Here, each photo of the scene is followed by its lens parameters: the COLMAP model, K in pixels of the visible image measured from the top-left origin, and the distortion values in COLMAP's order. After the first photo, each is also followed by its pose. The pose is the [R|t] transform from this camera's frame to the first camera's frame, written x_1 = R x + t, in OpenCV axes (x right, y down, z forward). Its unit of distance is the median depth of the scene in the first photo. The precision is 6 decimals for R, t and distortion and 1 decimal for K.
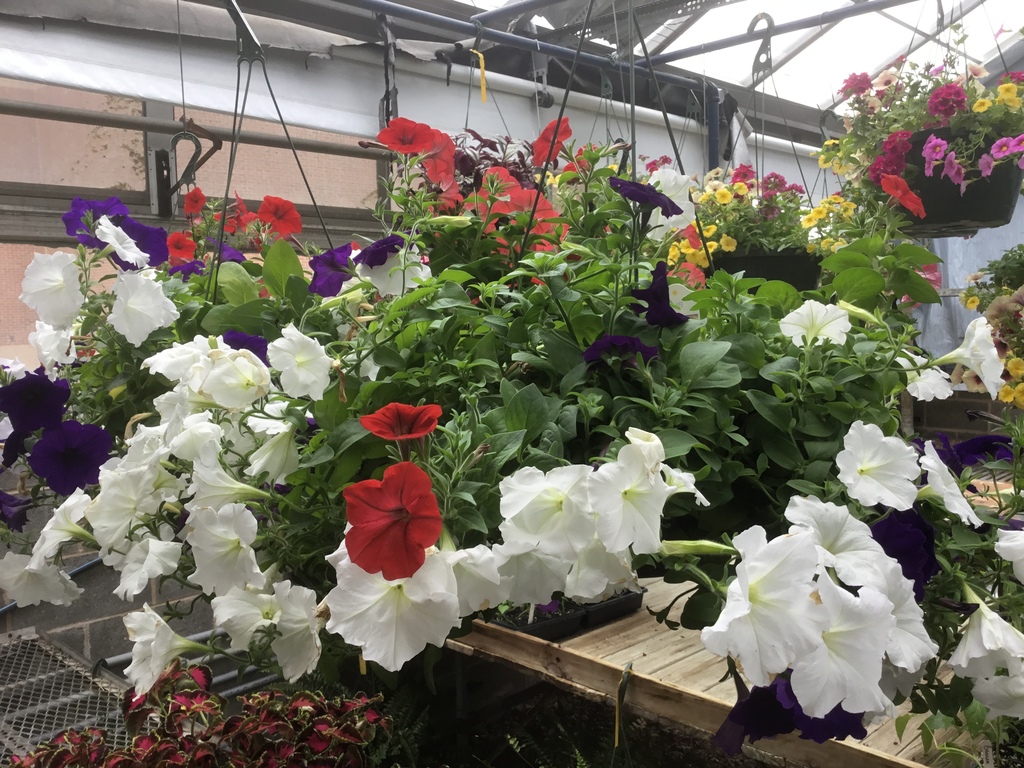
lens RADIAL K [[920.0, 0, 512.0], [0, 920.0, 384.0], [0, 0, 1]] dist [0.122566, -0.330050]
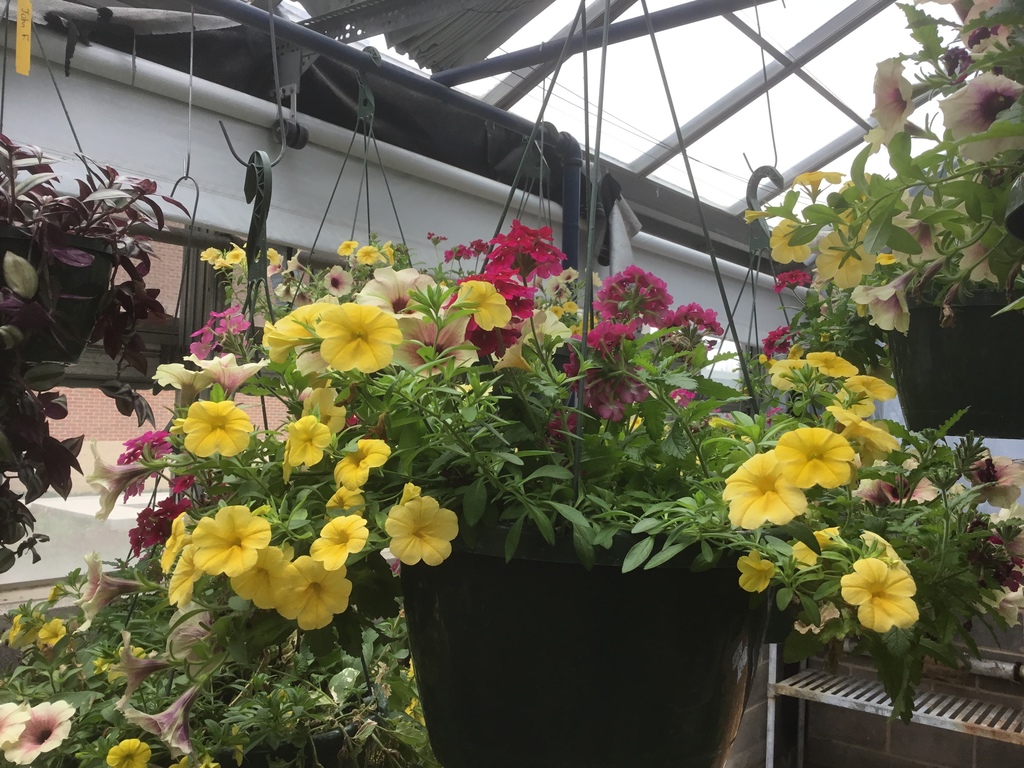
lens RADIAL K [[920.0, 0, 512.0], [0, 920.0, 384.0], [0, 0, 1]] dist [0.122566, -0.330050]
pose [[0.992973, 0.062360, 0.100581, 0.125775], [-0.051138, 0.992556, -0.110529, -0.089186], [-0.106725, 0.104609, 0.988770, 0.413481]]
